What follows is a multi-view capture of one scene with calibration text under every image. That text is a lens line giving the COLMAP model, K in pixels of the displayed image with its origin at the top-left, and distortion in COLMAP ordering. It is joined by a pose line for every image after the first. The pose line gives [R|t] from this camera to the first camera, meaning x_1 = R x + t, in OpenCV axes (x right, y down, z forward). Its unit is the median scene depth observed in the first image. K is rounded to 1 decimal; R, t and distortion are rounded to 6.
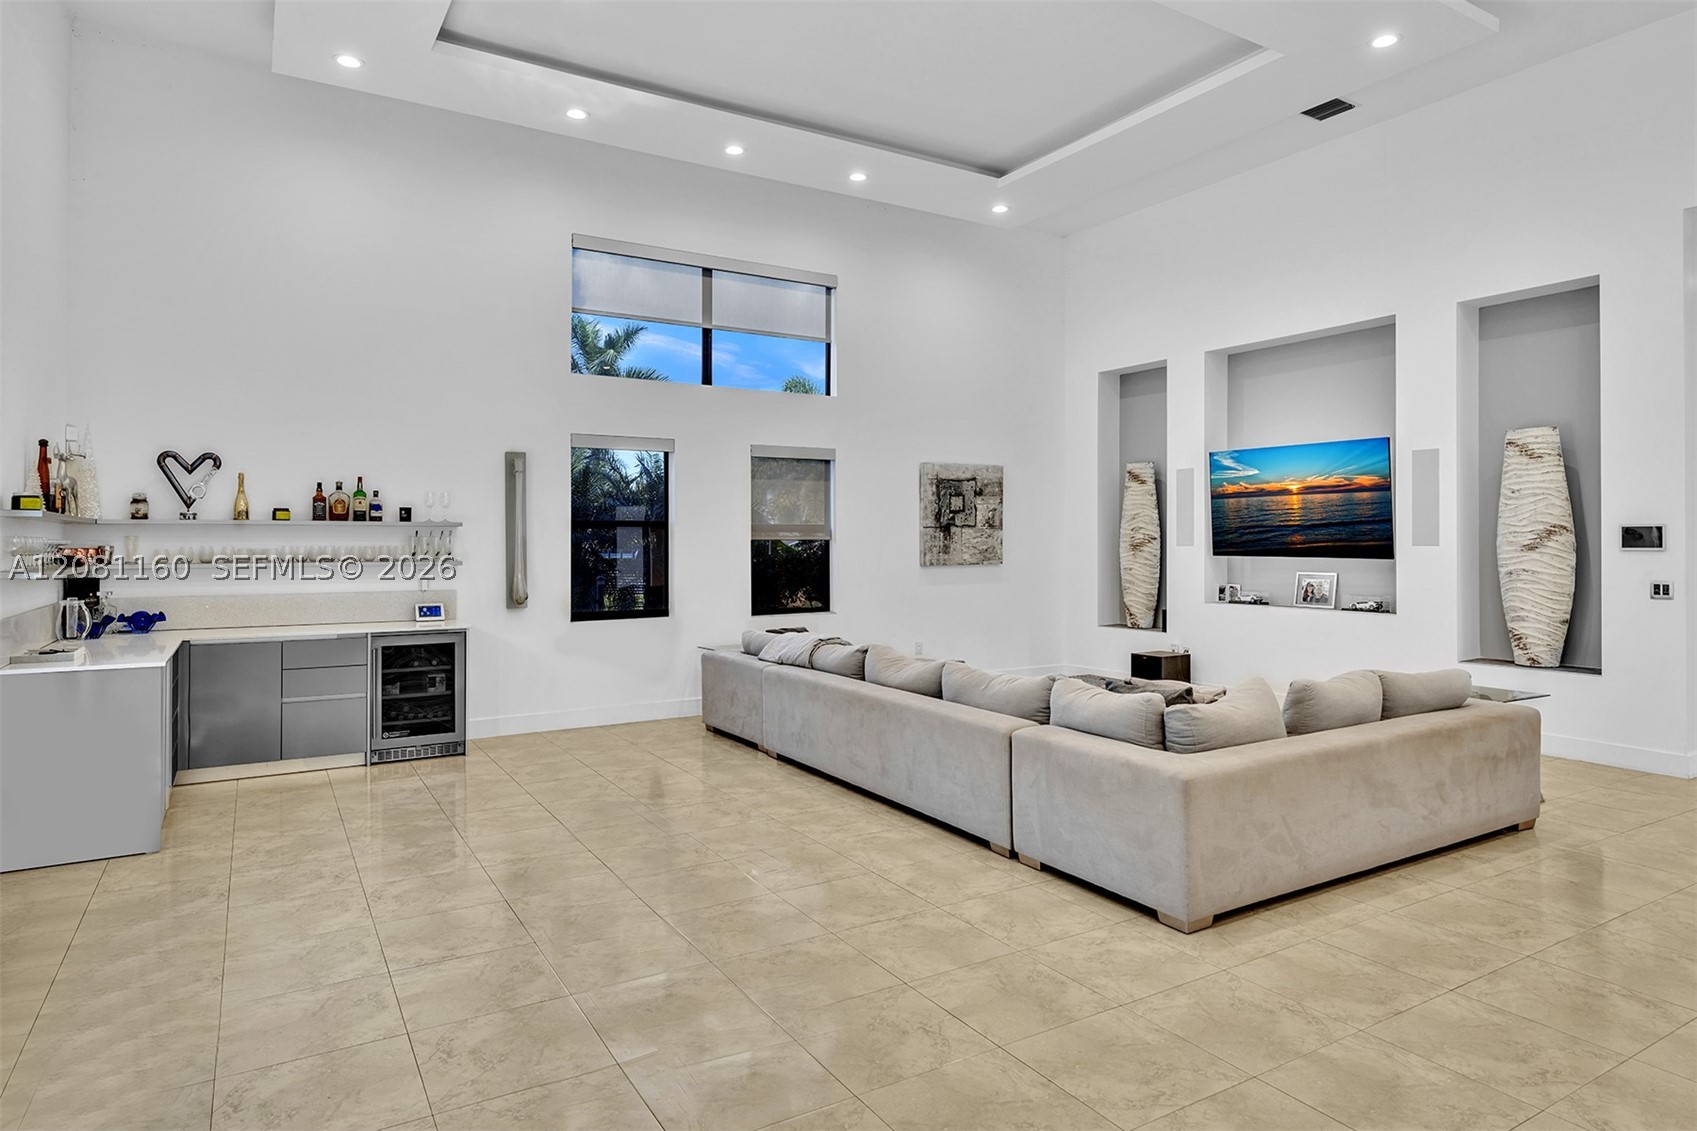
lens RADIAL K [[995.2, 0, 845.9], [0, 995.2, 531.6], [0, 0, 1]] dist [0.002169, -0.000619]
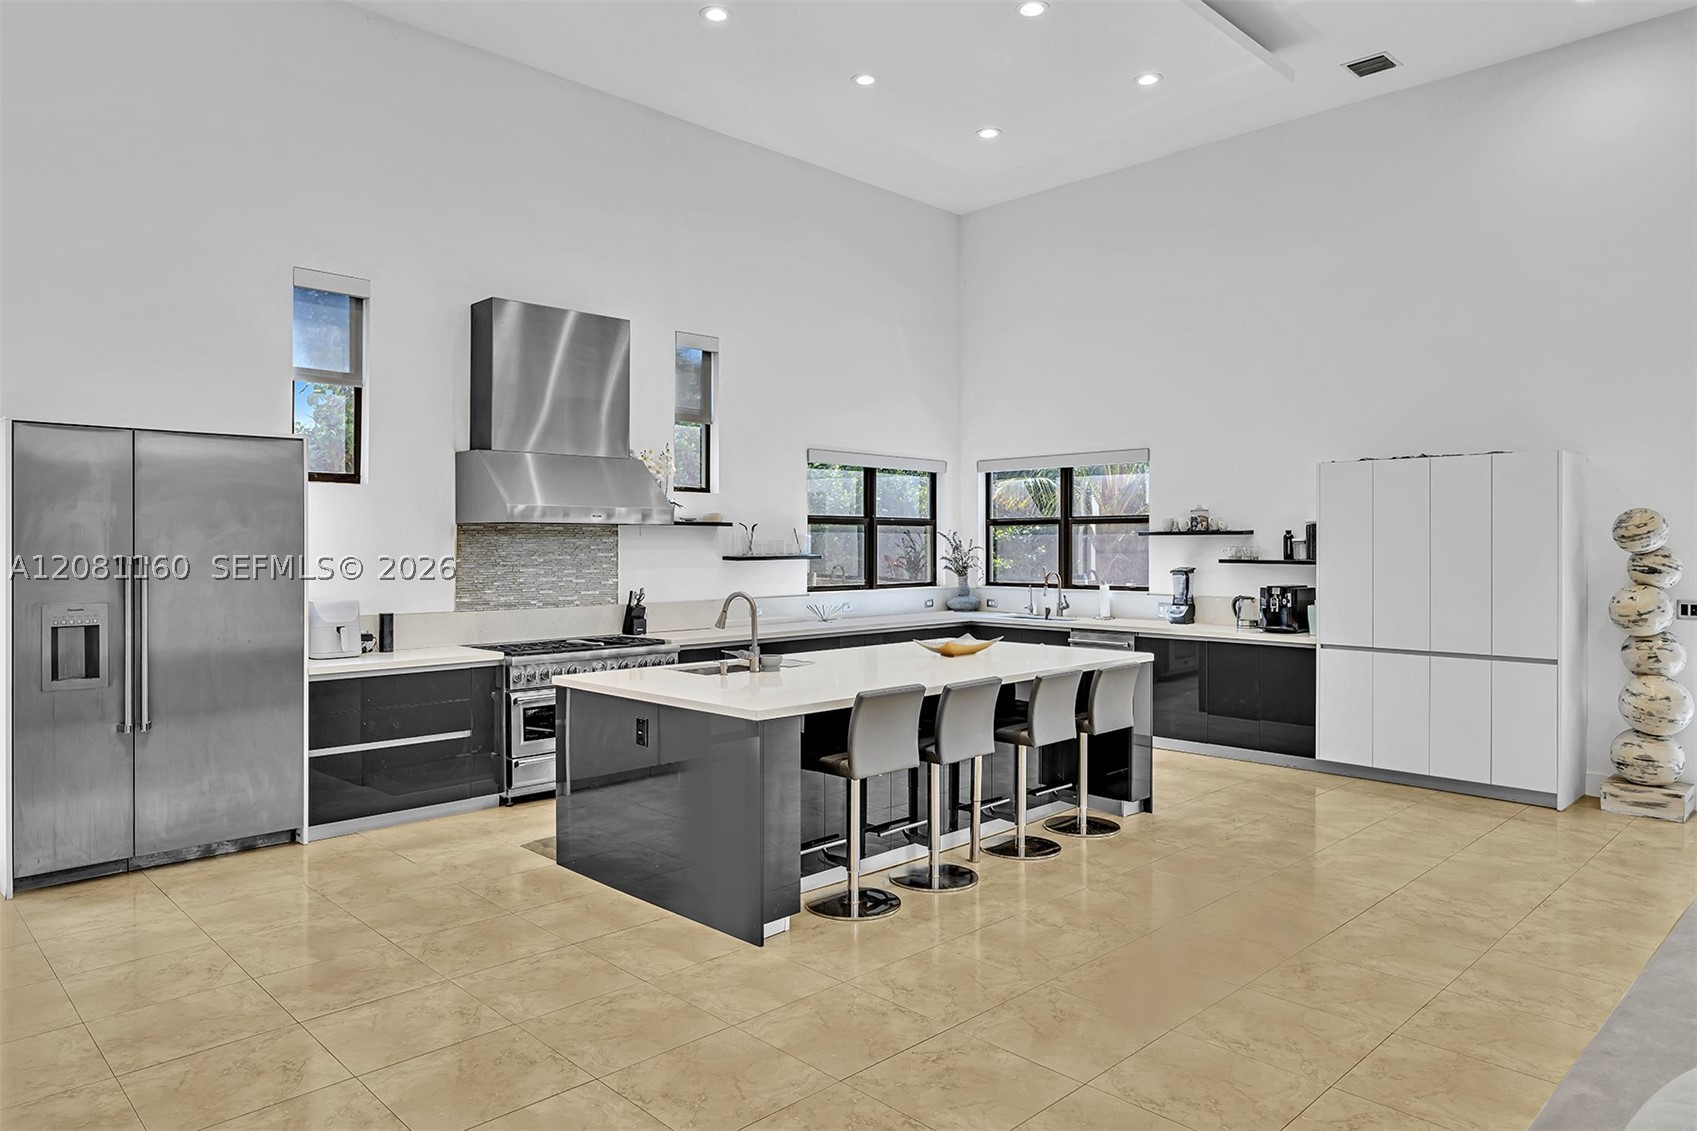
lens RADIAL K [[1065.9, 0, 848.1], [0, 1065.9, 548.8], [0, 0, 1]] dist [-0.005167, 0.004026]
pose [[-0.971589, 0.001993, -0.236667, 0.643592], [0.003335, 0.999981, -0.005269, -0.002900], [0.236652, -0.005909, -0.971576, 0.887223]]
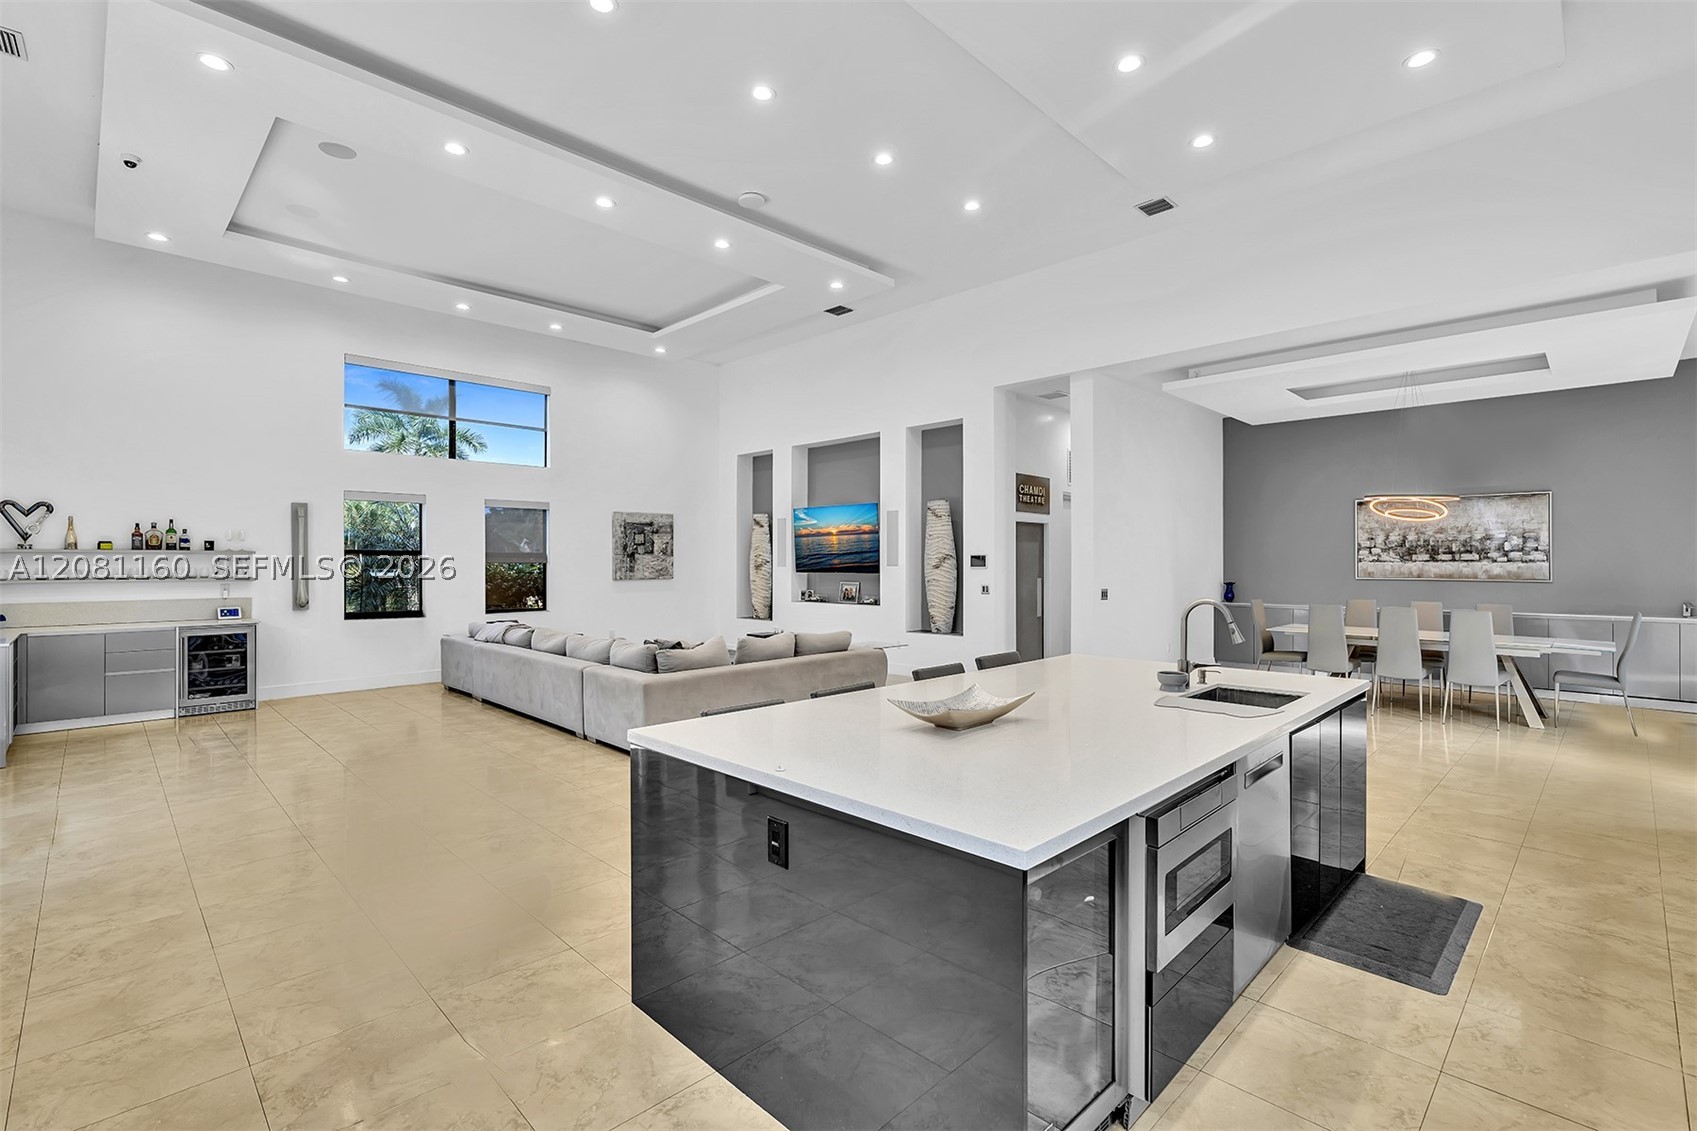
lens RADIAL K [[769.1, 0, 844.9], [0, 769.1, 561.0], [0, 0, 1]] dist [-0.007772, 0.004723]
pose [[0.971359, -0.000375, 0.237617, 0.195815], [-0.001173, 0.999979, 0.006375, -0.003346], [-0.237614, -0.006471, 0.971338, -0.309533]]
